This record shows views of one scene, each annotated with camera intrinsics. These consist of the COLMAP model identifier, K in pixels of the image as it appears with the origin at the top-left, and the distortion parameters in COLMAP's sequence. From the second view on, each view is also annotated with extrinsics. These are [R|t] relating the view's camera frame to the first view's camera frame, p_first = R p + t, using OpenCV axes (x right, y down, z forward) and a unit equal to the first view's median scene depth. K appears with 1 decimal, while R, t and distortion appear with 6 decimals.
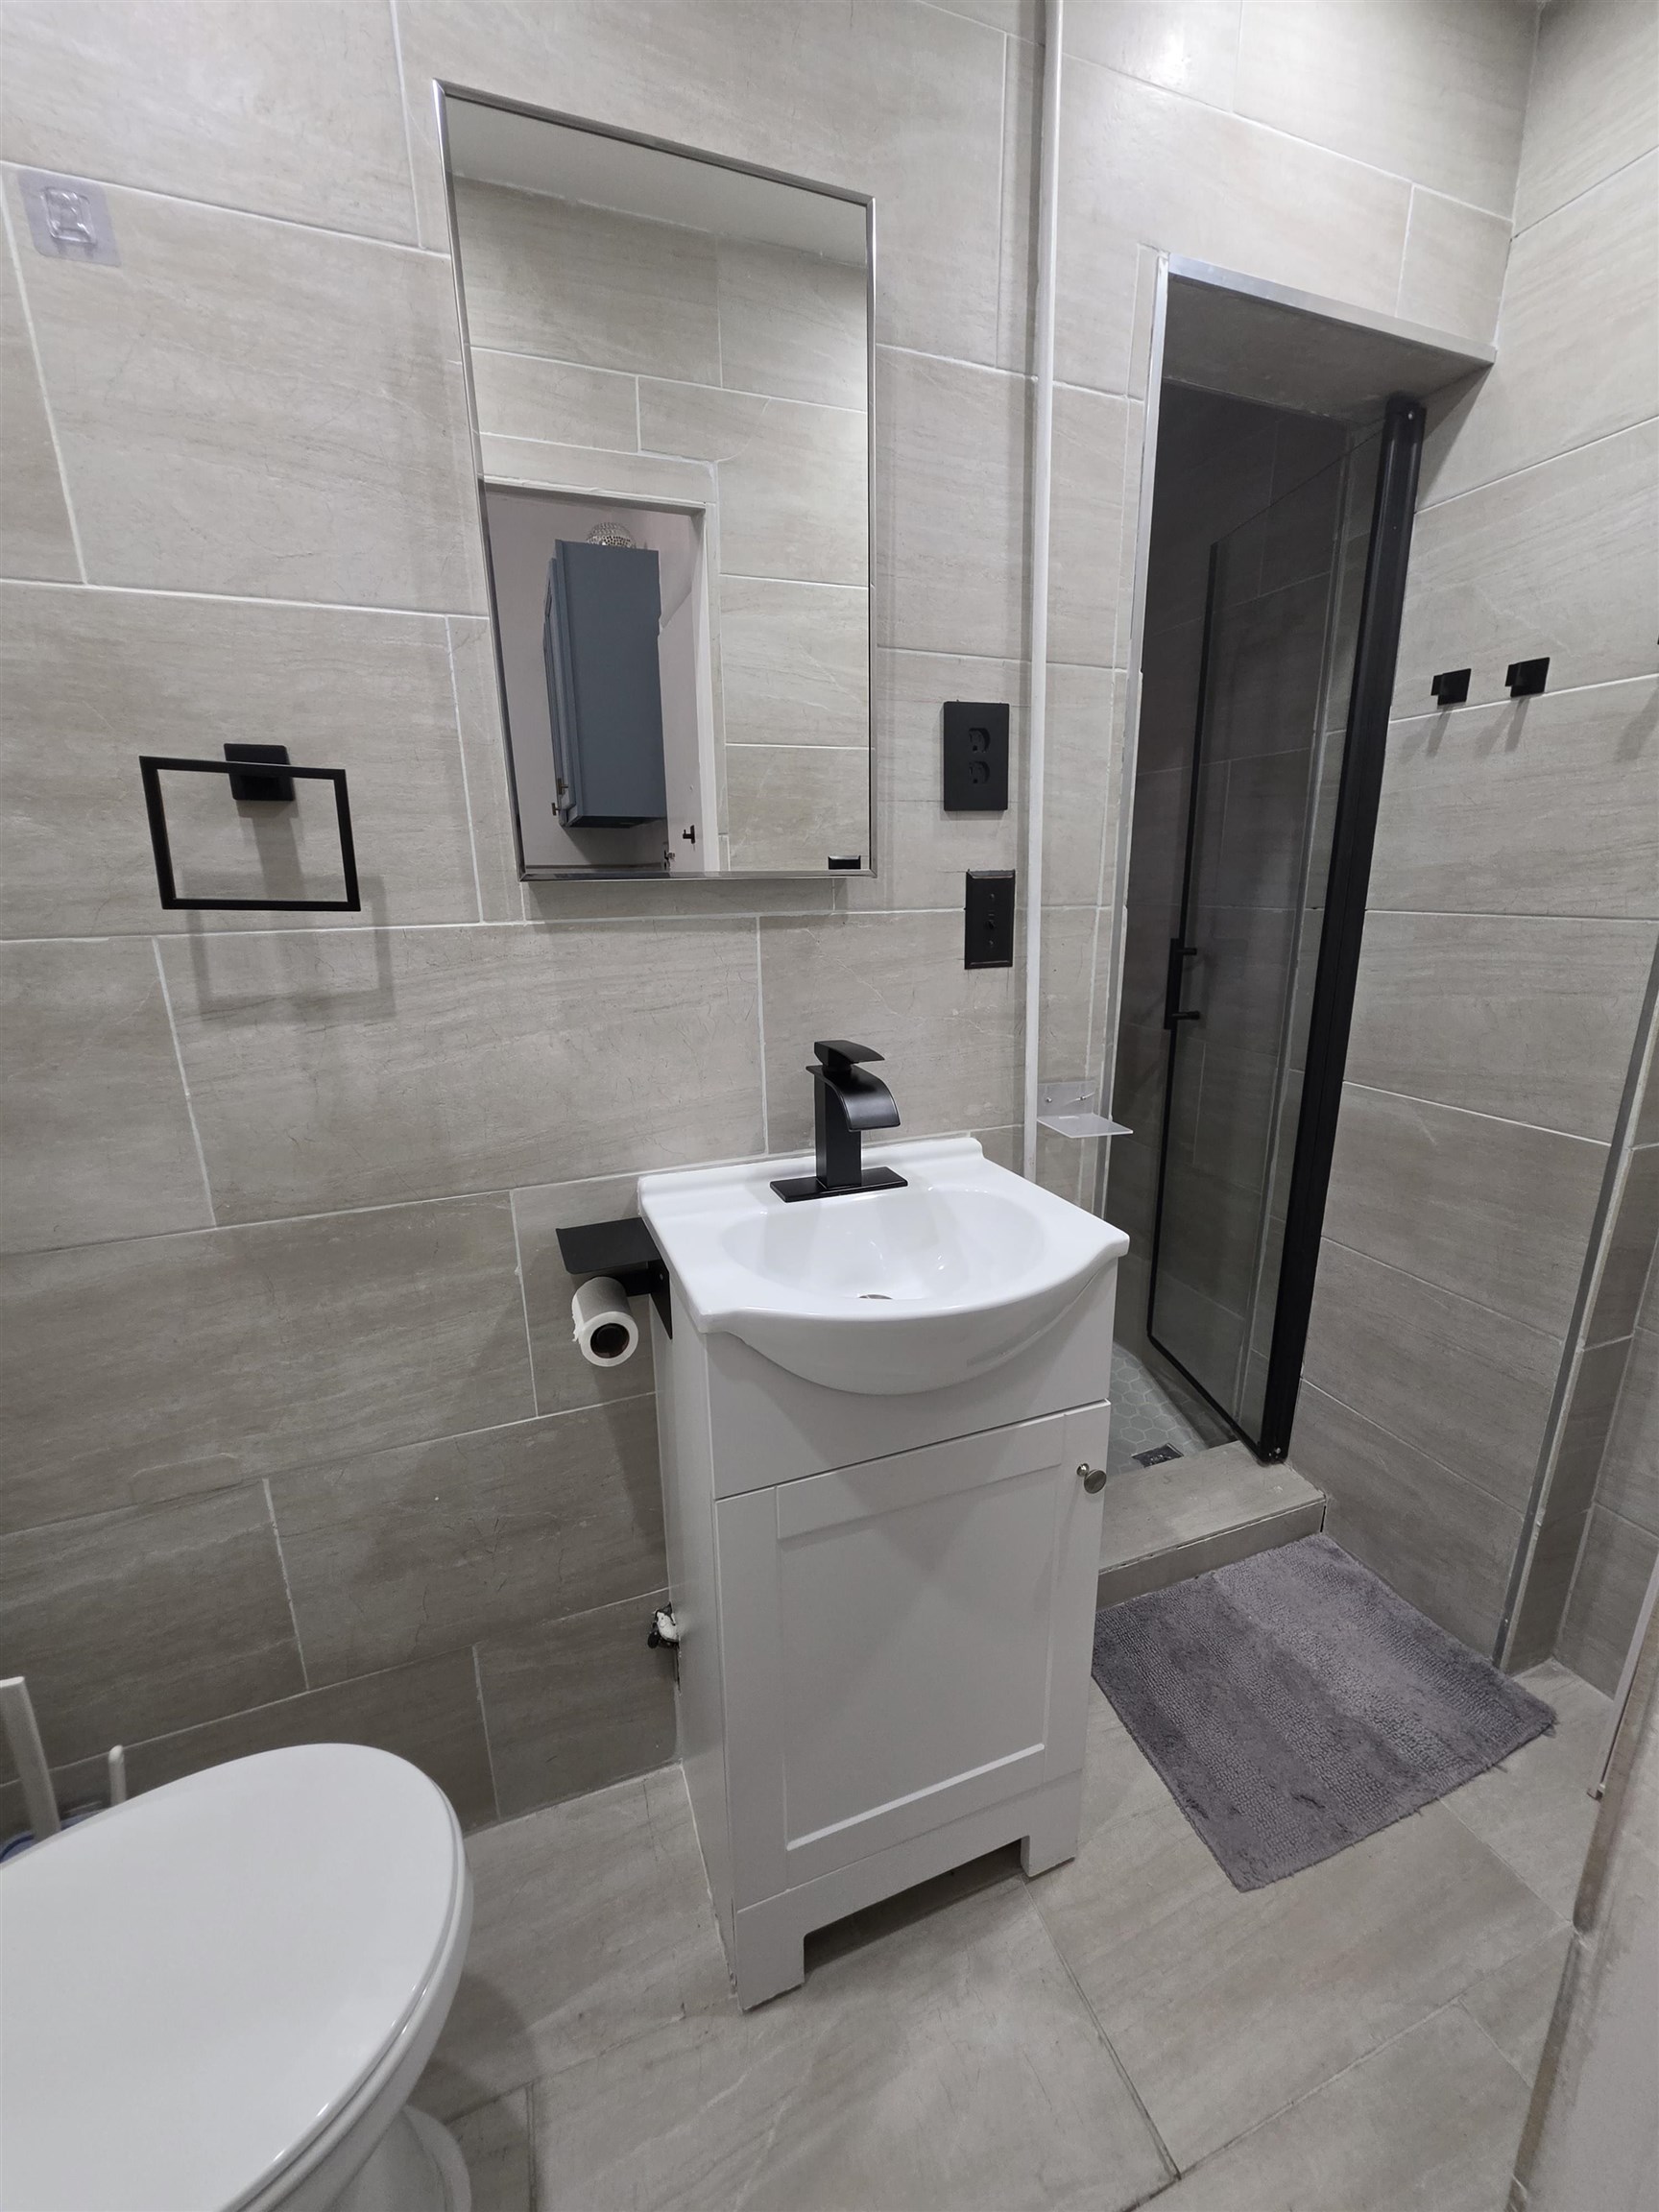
lens RADIAL K [[885.5, 0, 836.9], [0, 885.5, 1102.8], [0, 0, 1]] dist [-0.002944, 0.001034]
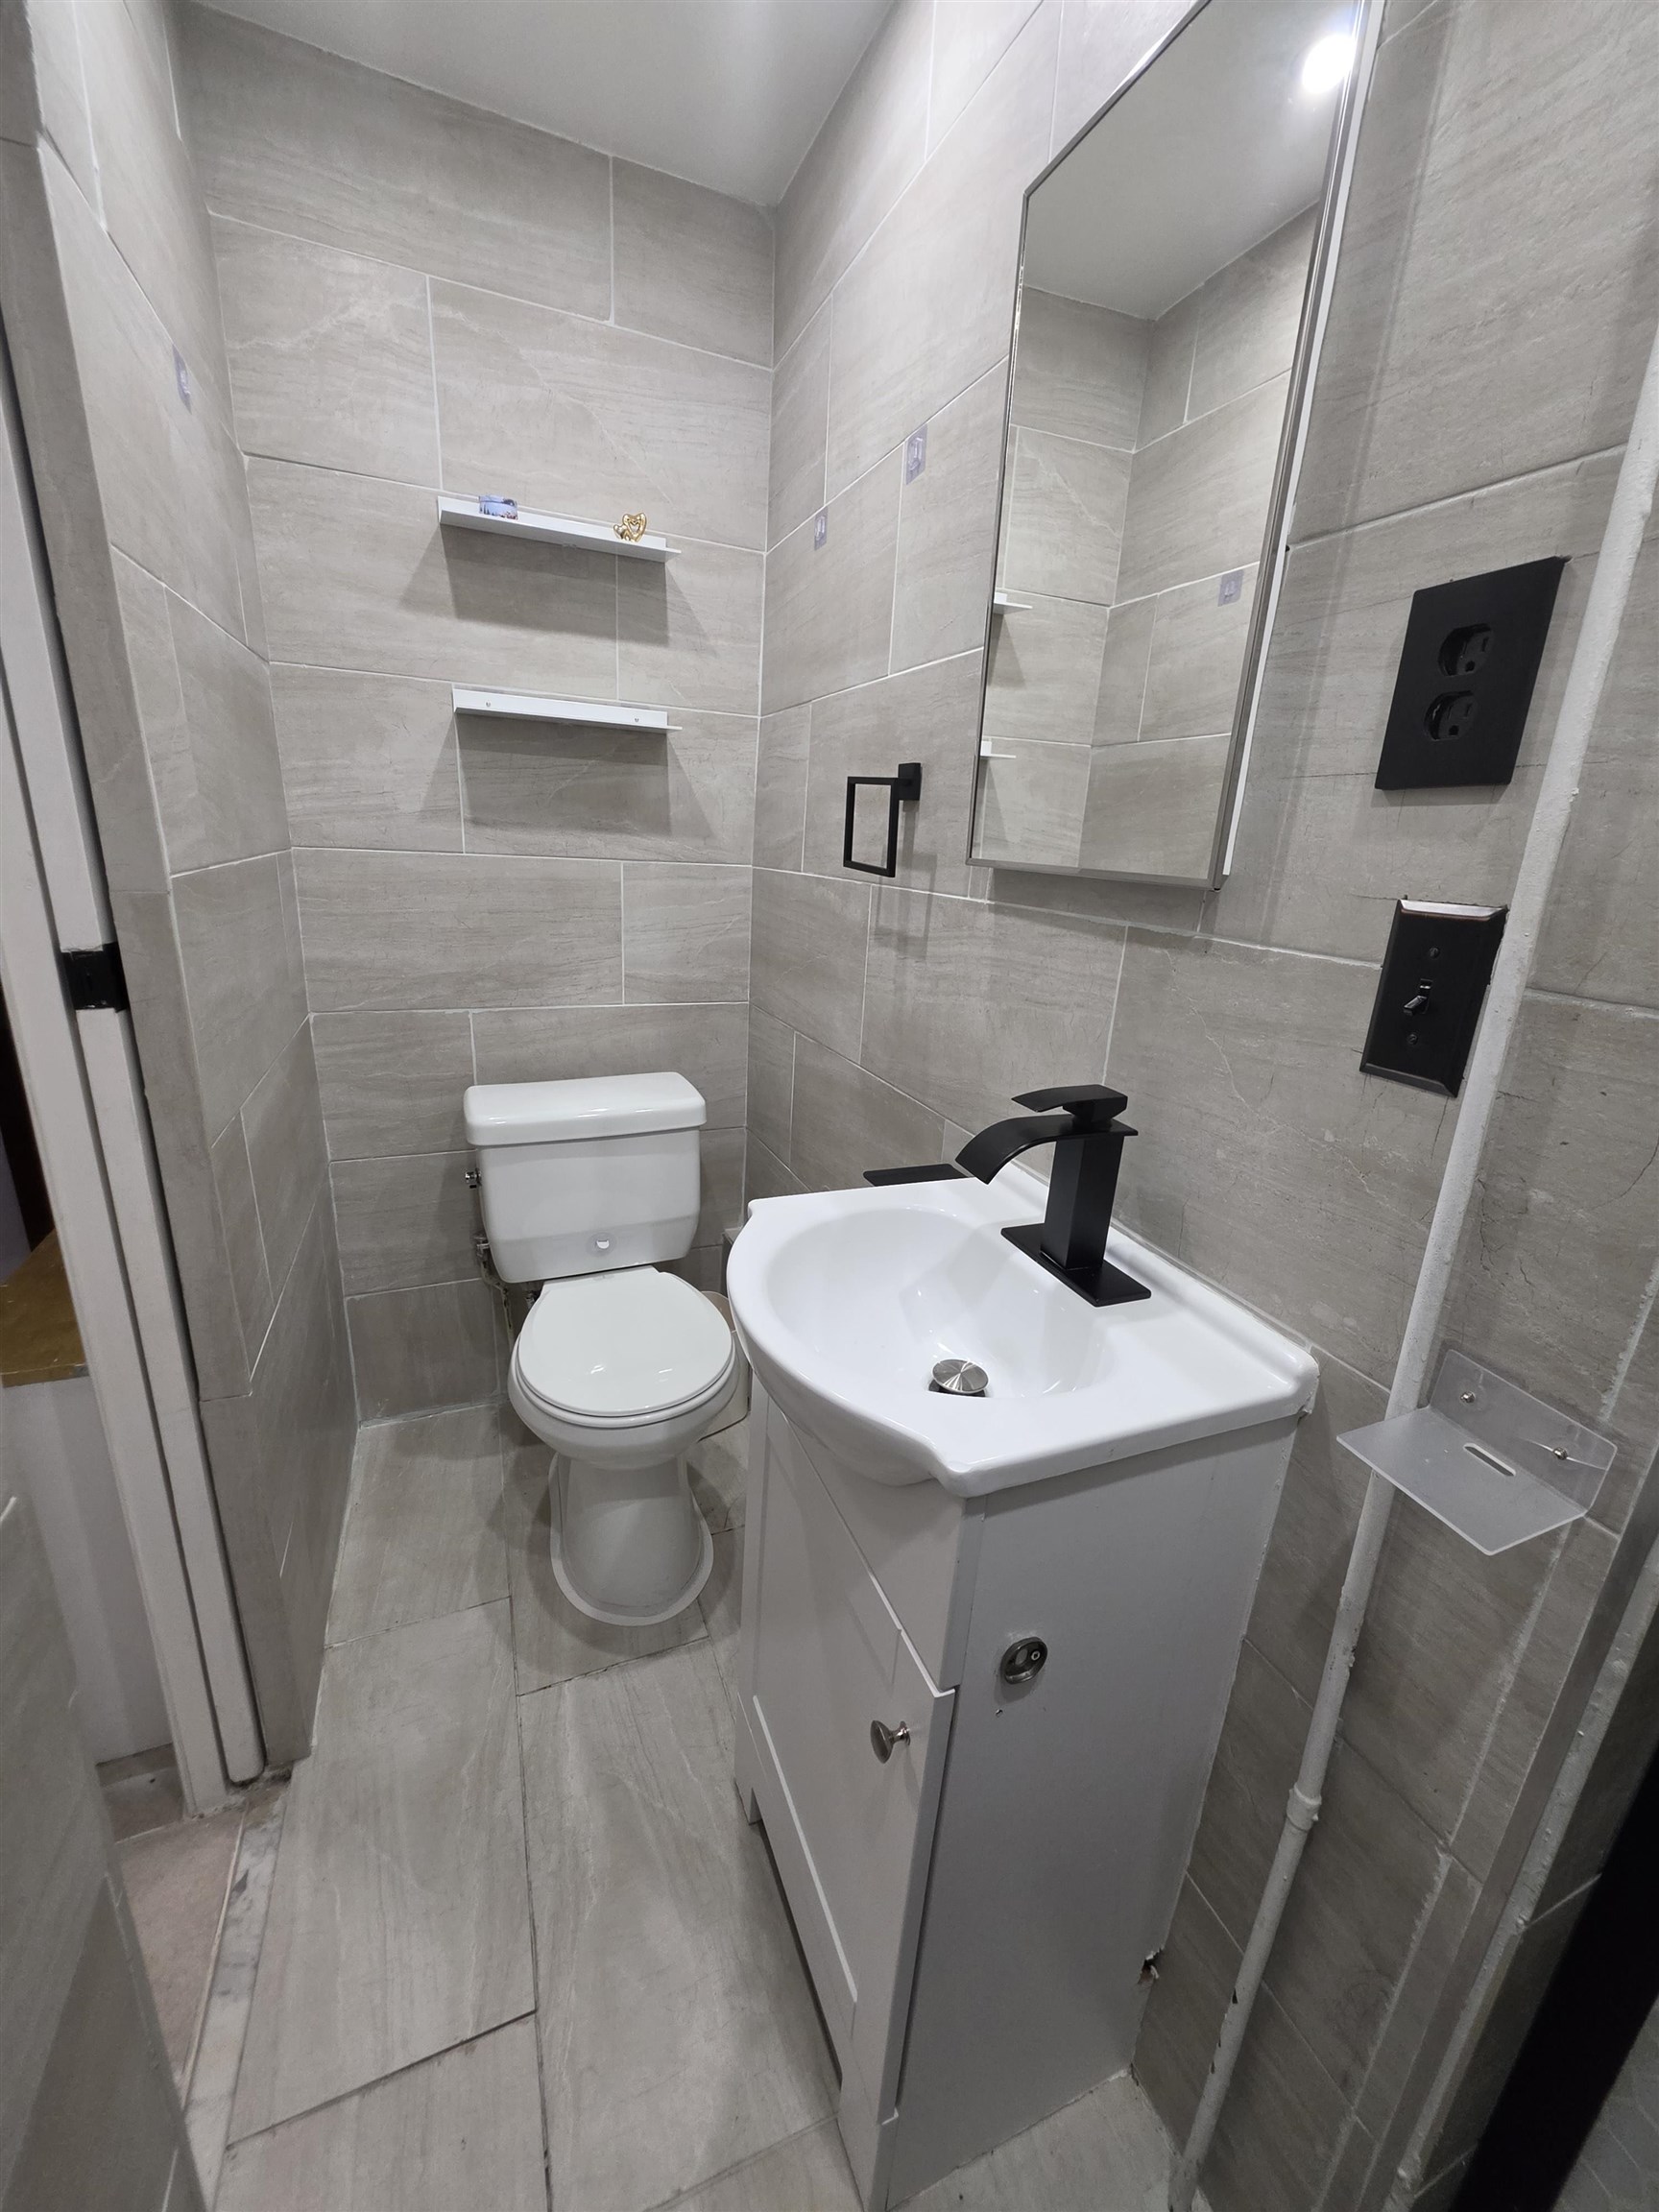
lens RADIAL K [[885.5, 0, 836.9], [0, 885.5, 1108.8], [0, 0, 1]] dist [-0.002944, 0.001034]
pose [[0.025533, 0.307497, -0.951206, 0.778470], [-0.306495, 0.908100, 0.285335, -0.214706], [0.951530, 0.284254, 0.117433, 0.712557]]
